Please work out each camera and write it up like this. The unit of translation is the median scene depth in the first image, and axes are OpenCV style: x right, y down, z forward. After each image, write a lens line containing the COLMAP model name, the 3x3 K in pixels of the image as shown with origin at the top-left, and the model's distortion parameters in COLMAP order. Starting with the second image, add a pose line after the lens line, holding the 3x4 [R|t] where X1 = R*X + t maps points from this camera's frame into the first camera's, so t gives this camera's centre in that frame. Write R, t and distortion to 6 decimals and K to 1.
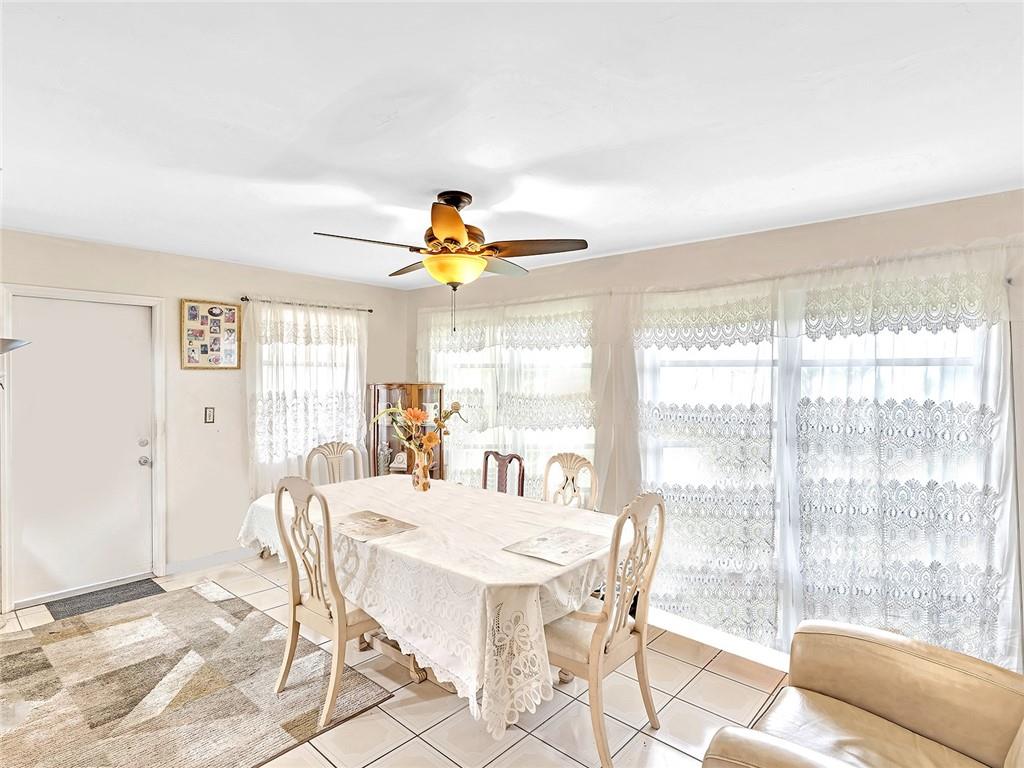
lens RADIAL K [[546.3, 0, 508.7], [0, 546.3, 391.1], [0, 0, 1]] dist [-0.007092, -0.001565]
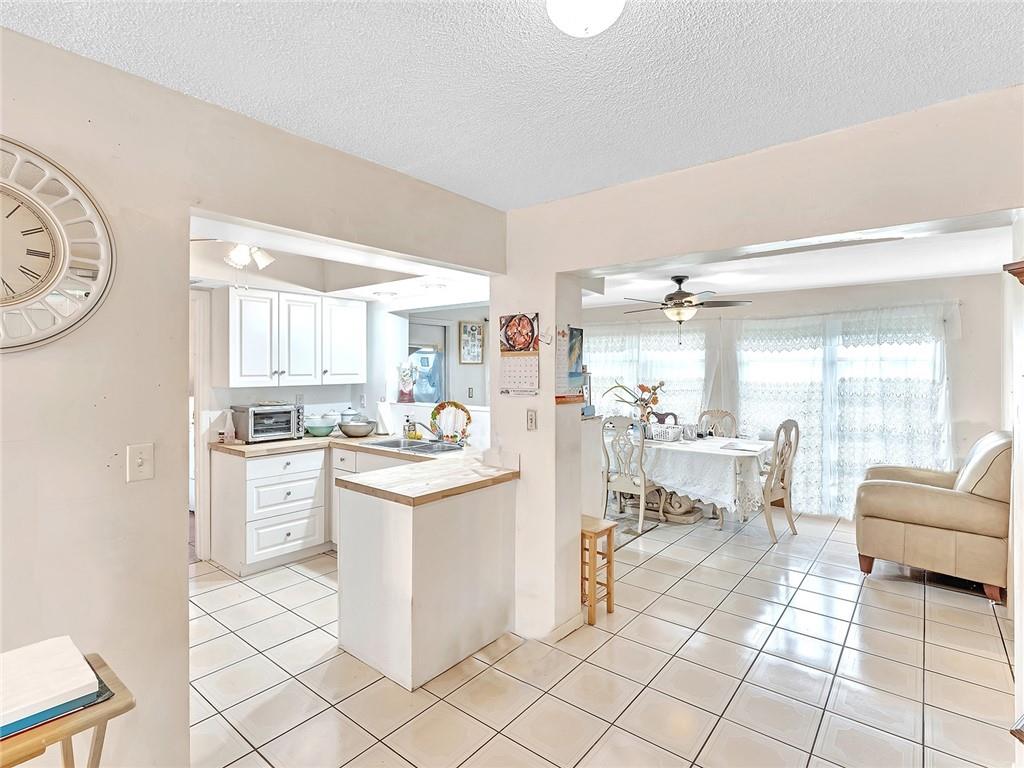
lens RADIAL K [[522.3, 0, 509.8], [0, 522.3, 375.6], [0, 0, 1]] dist [0.000822, -0.000839]
pose [[0.998163, -0.006096, 0.060272, -0.628375], [0.007005, 0.999865, -0.014880, 0.020920], [-0.060174, 0.015275, 0.998071, -0.651350]]
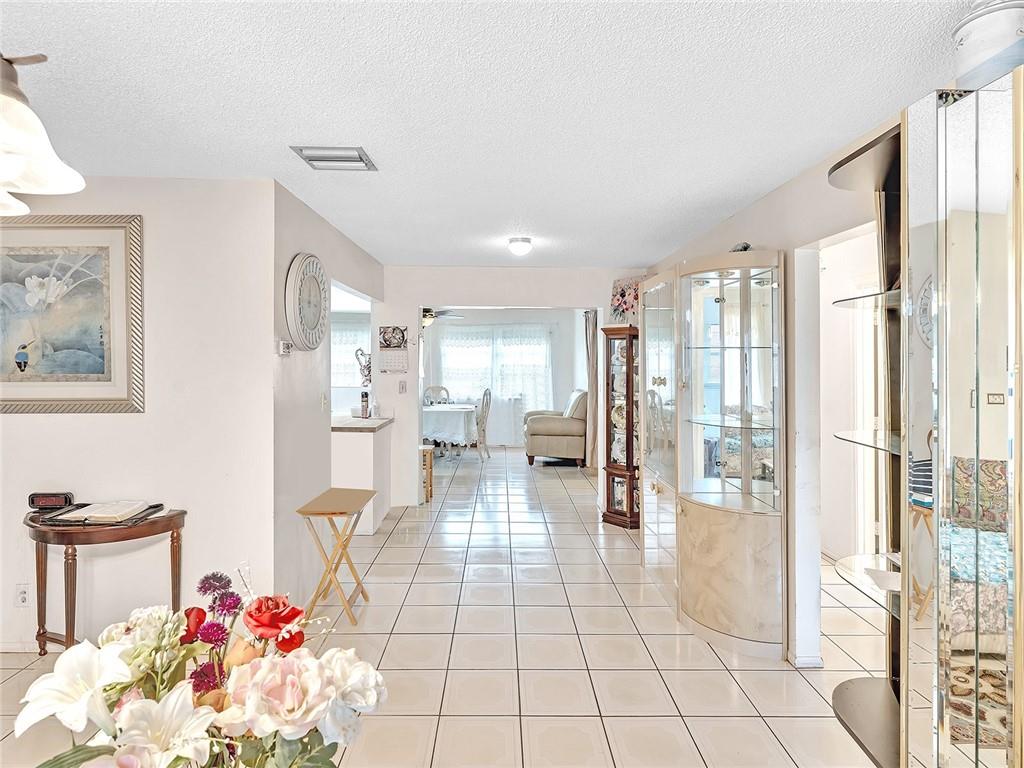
lens RADIAL K [[546.3, 0, 507.8], [0, 546.3, 349.6], [0, 0, 1]] dist [-0.007092, -0.001565]
pose [[0.732300, 0.011491, 0.680885, -1.354154], [0.016275, 0.999277, -0.034368, 0.031196], [-0.680787, 0.036250, 0.731584, -1.134458]]
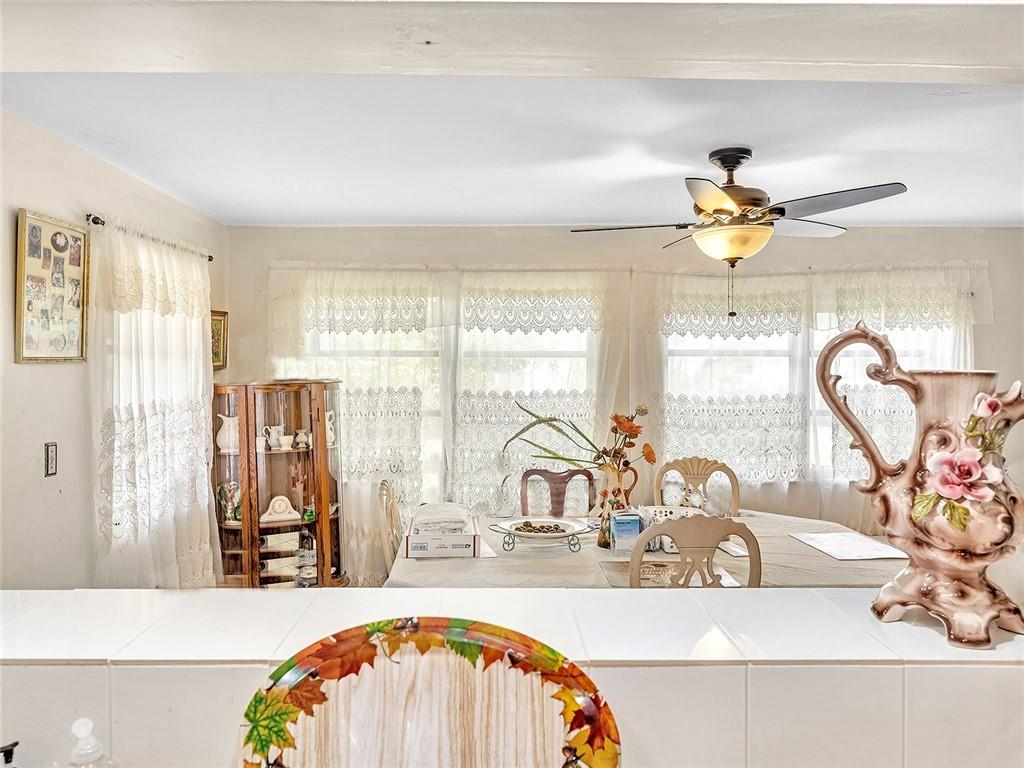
lens RADIAL K [[752.6, 0, 506.3], [0, 752.6, 379.5], [0, 0, 1]] dist [-0.004265, -0.003086]
pose [[0.727738, -0.023422, 0.685455, -0.844996], [0.025283, 0.999654, 0.007315, -0.024016], [-0.685389, 0.012007, 0.728078, 0.306026]]
